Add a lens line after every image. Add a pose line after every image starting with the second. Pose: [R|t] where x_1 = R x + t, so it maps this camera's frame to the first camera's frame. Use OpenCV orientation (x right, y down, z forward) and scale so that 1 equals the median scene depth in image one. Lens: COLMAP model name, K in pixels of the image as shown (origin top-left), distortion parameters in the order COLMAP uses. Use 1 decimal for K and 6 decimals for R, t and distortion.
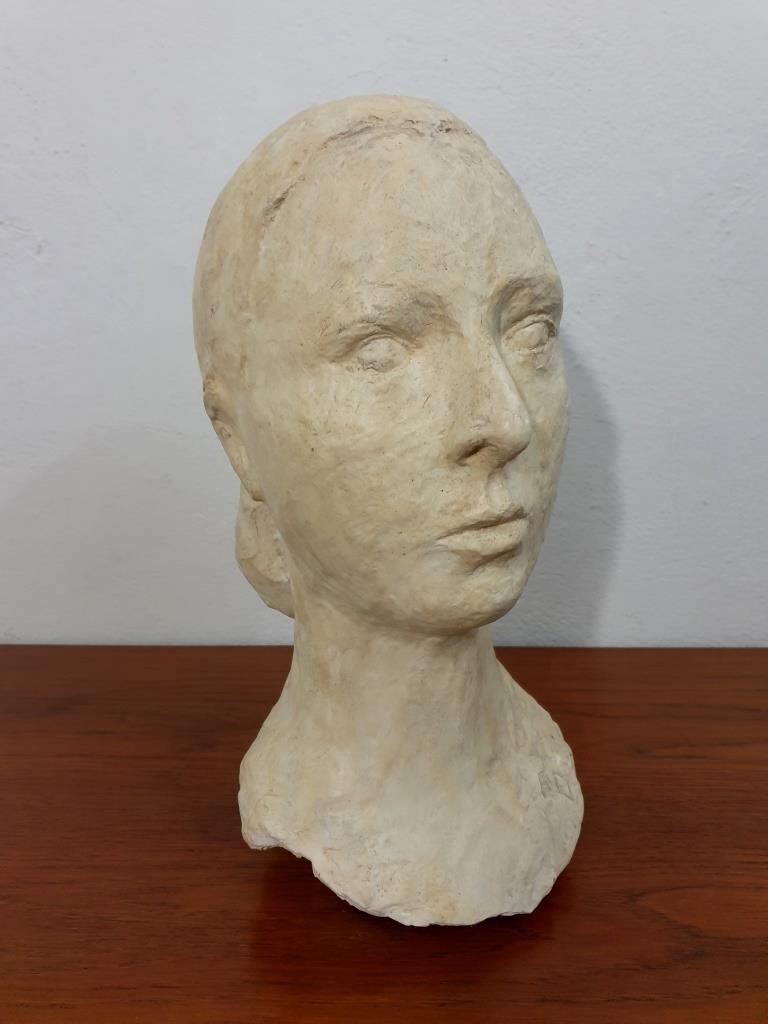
lens RADIAL K [[796.7, 0, 376.9], [0, 796.7, 503.0], [0, 0, 1]] dist [-0.013414, 0.032792]
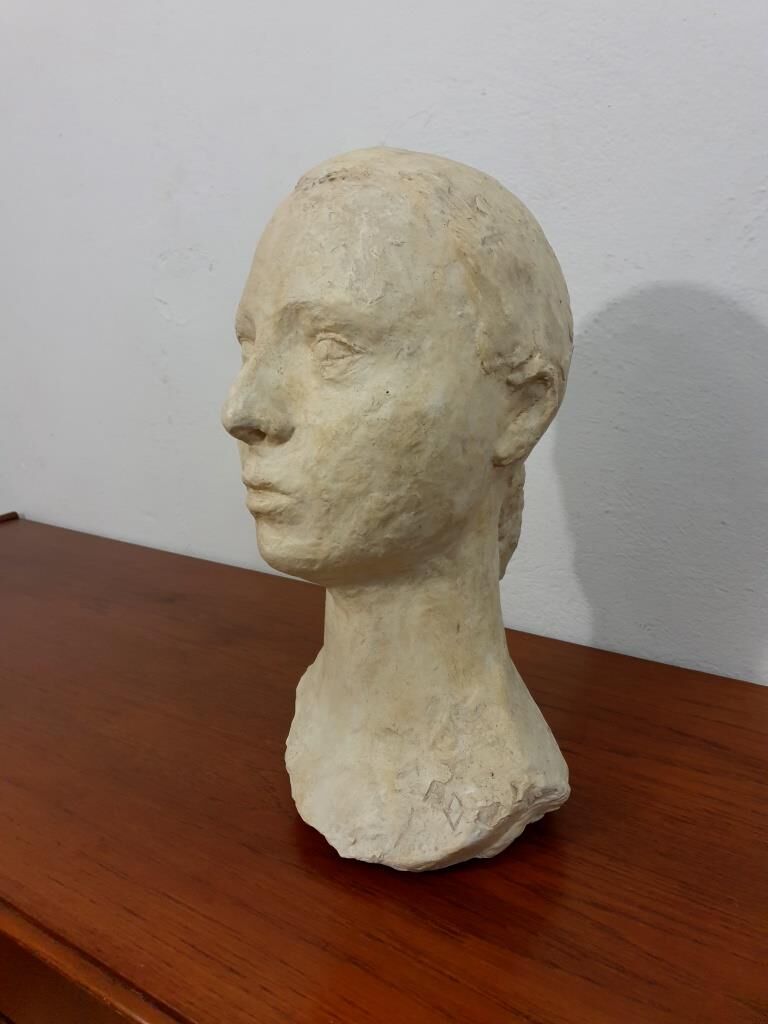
lens RADIAL K [[796.7, 0, 387.0], [0, 796.7, 503.5], [0, 0, 1]] dist [-0.013414, 0.032792]
pose [[0.366072, 0.261708, -0.893029, 1.412795], [-0.243971, 0.953065, 0.179293, -0.238543], [0.898036, 0.152239, 0.412739, 0.658466]]
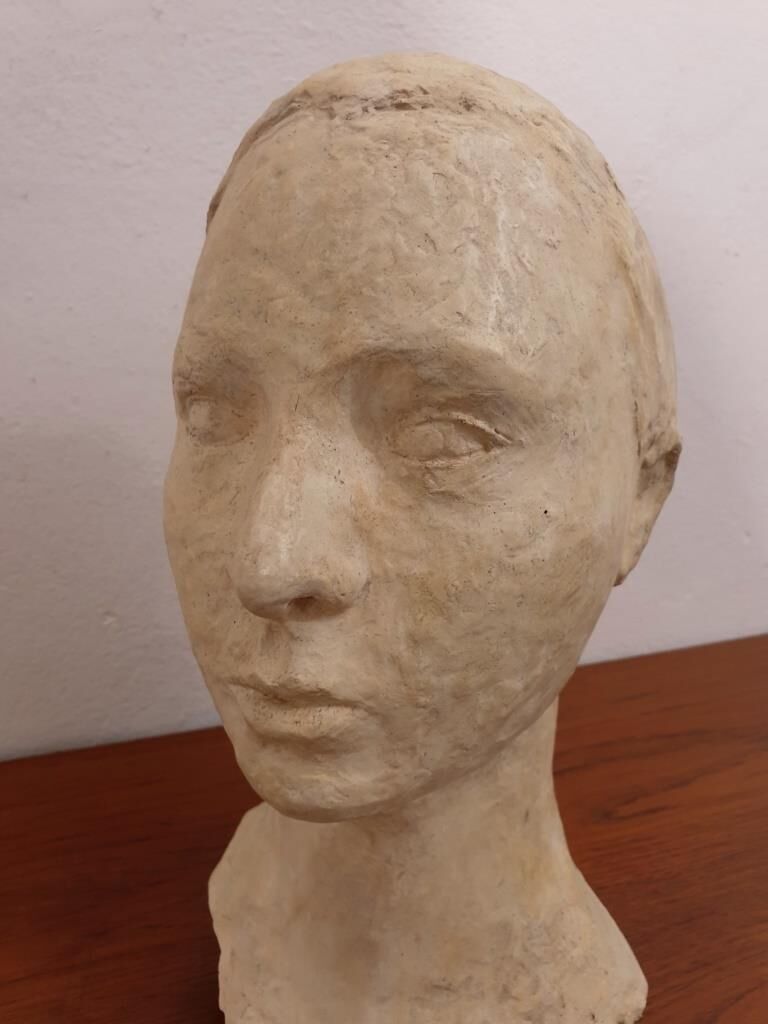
lens RADIAL K [[796.7, 0, 389.7], [0, 796.7, 485.2], [0, 0, 1]] dist [-0.013414, 0.032792]
pose [[0.723796, 0.266063, -0.636656, 0.605202], [-0.246669, 0.961469, 0.121373, -0.254579], [0.644418, 0.069194, 0.761537, 0.530789]]
